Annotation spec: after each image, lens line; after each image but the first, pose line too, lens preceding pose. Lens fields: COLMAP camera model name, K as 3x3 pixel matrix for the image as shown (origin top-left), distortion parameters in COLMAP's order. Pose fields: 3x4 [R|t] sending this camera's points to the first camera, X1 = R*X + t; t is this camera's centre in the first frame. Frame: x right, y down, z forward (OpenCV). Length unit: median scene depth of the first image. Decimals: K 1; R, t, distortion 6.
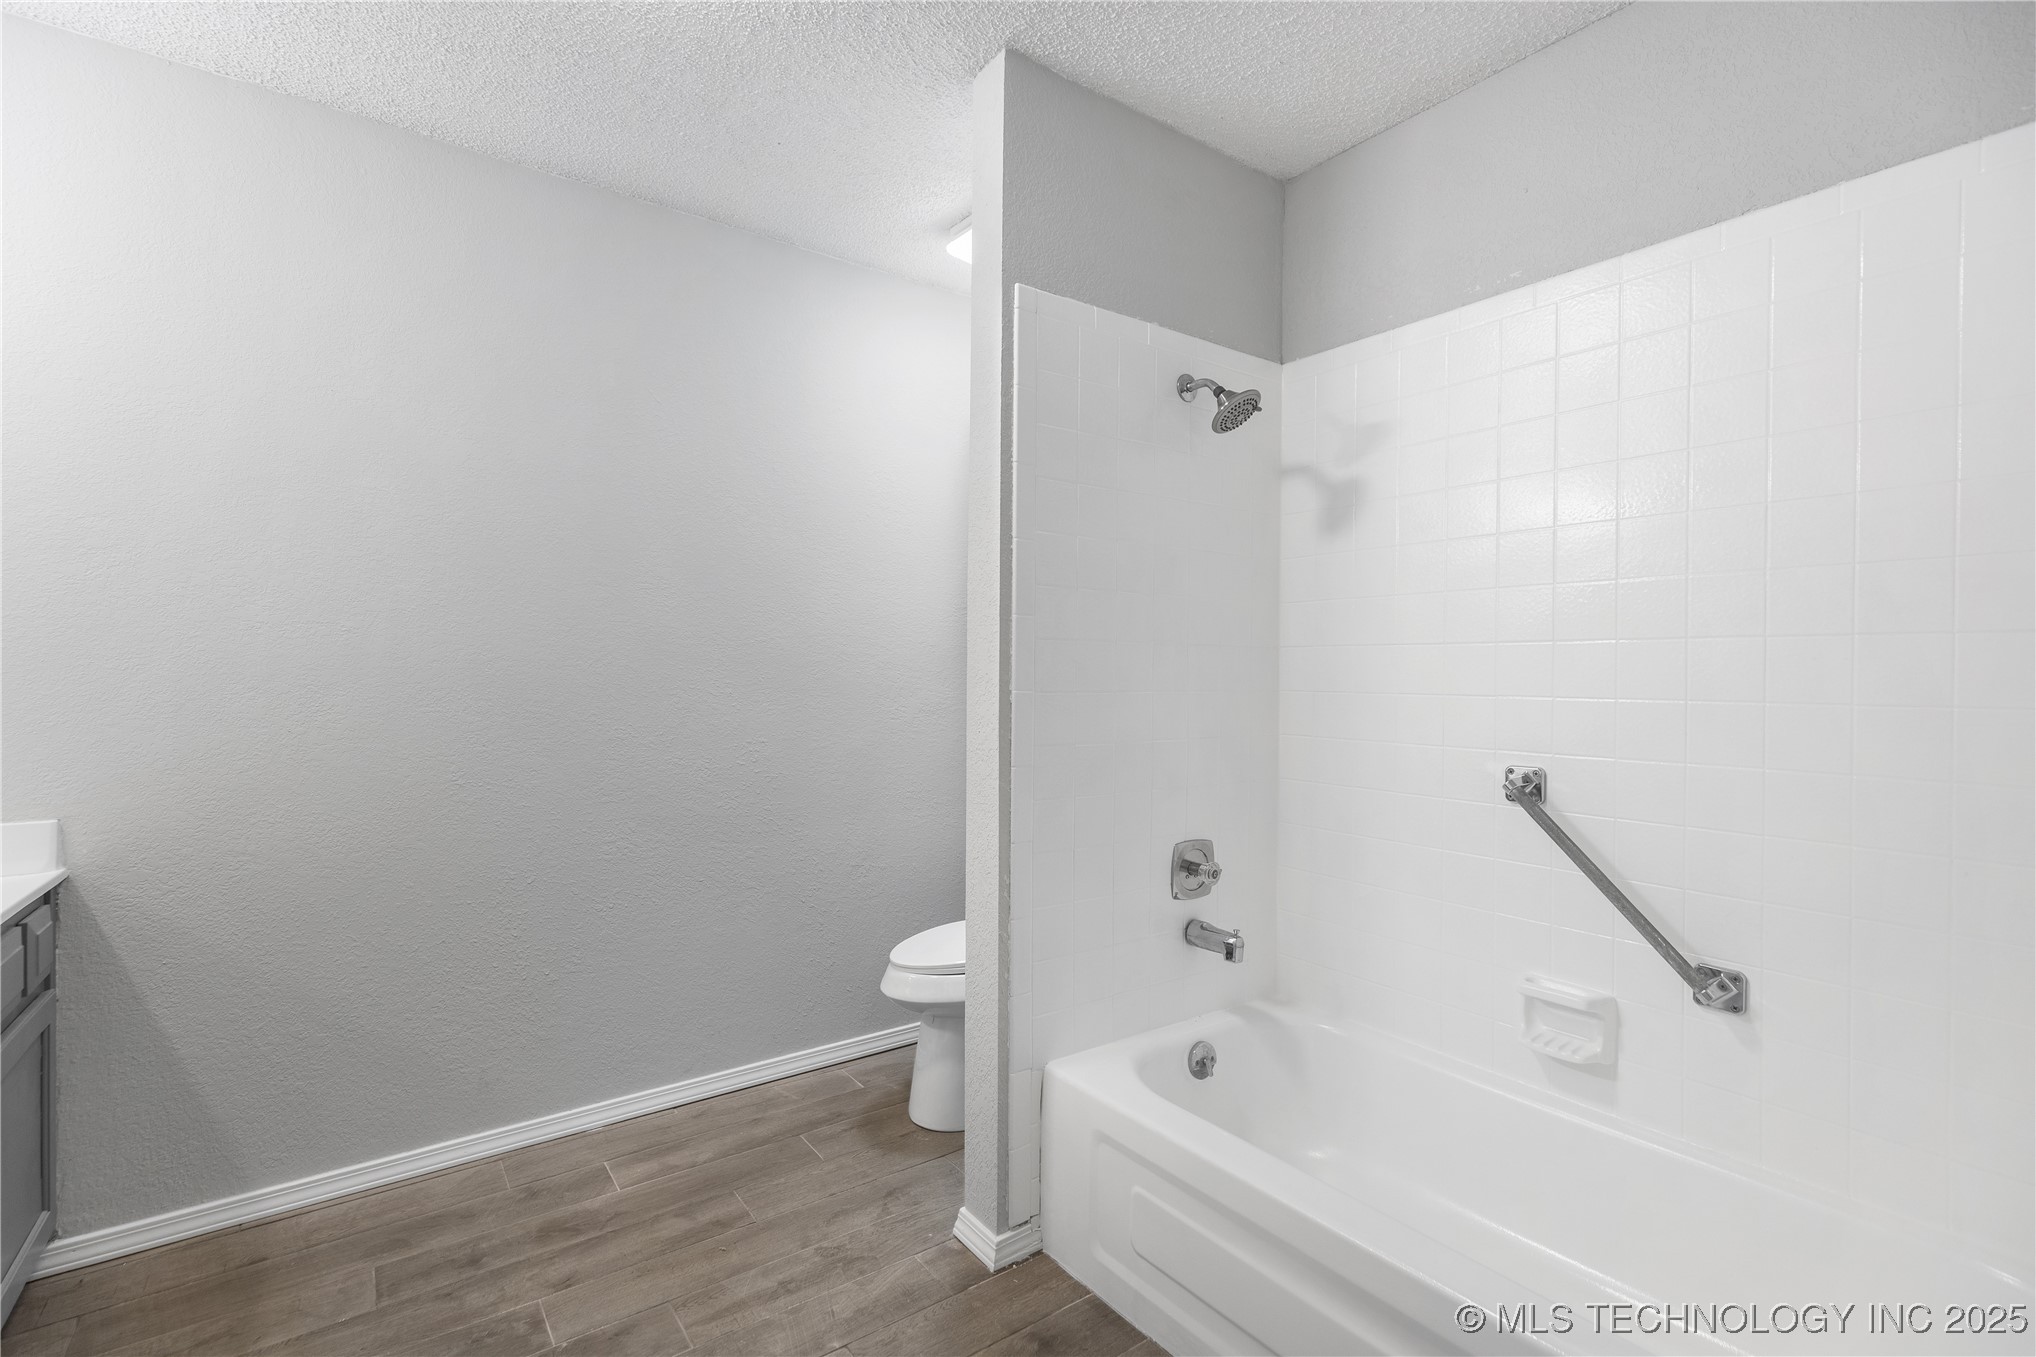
lens RADIAL K [[932.7, 0, 1023.8], [0, 932.7, 676.7], [0, 0, 1]] dist [0.011746, -0.002894]
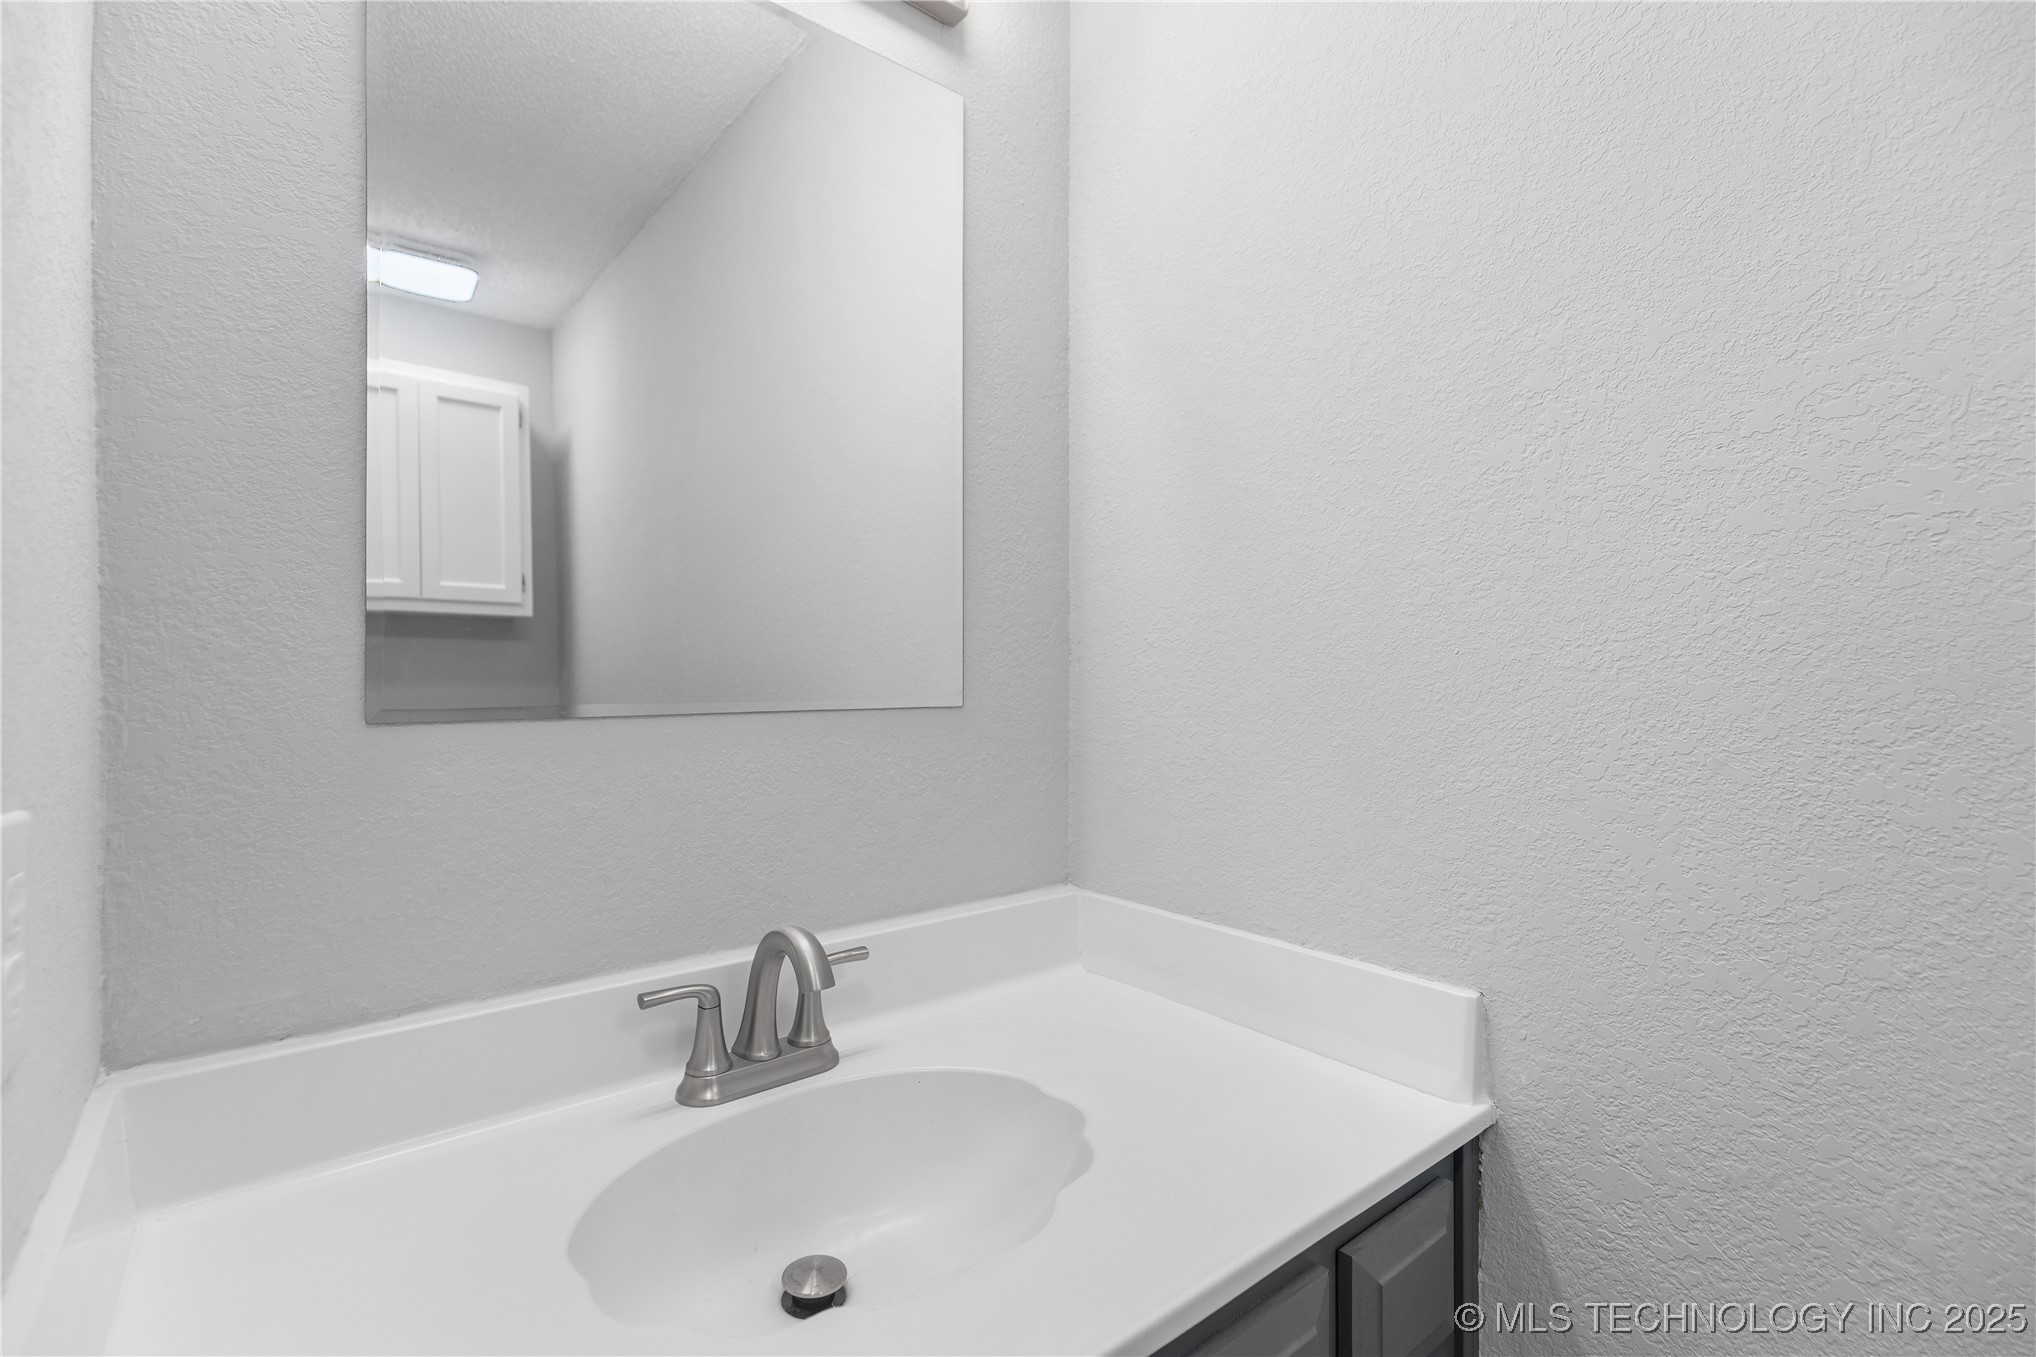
lens RADIAL K [[932.7, 0, 1022.8], [0, 932.7, 678.2], [0, 0, 1]] dist [0.011746, -0.002894]
pose [[0.071076, 0.000591, -0.997471, -0.577562], [0.001250, 0.999999, 0.000681, -0.005330], [0.997470, -0.001296, 0.071075, 0.739858]]
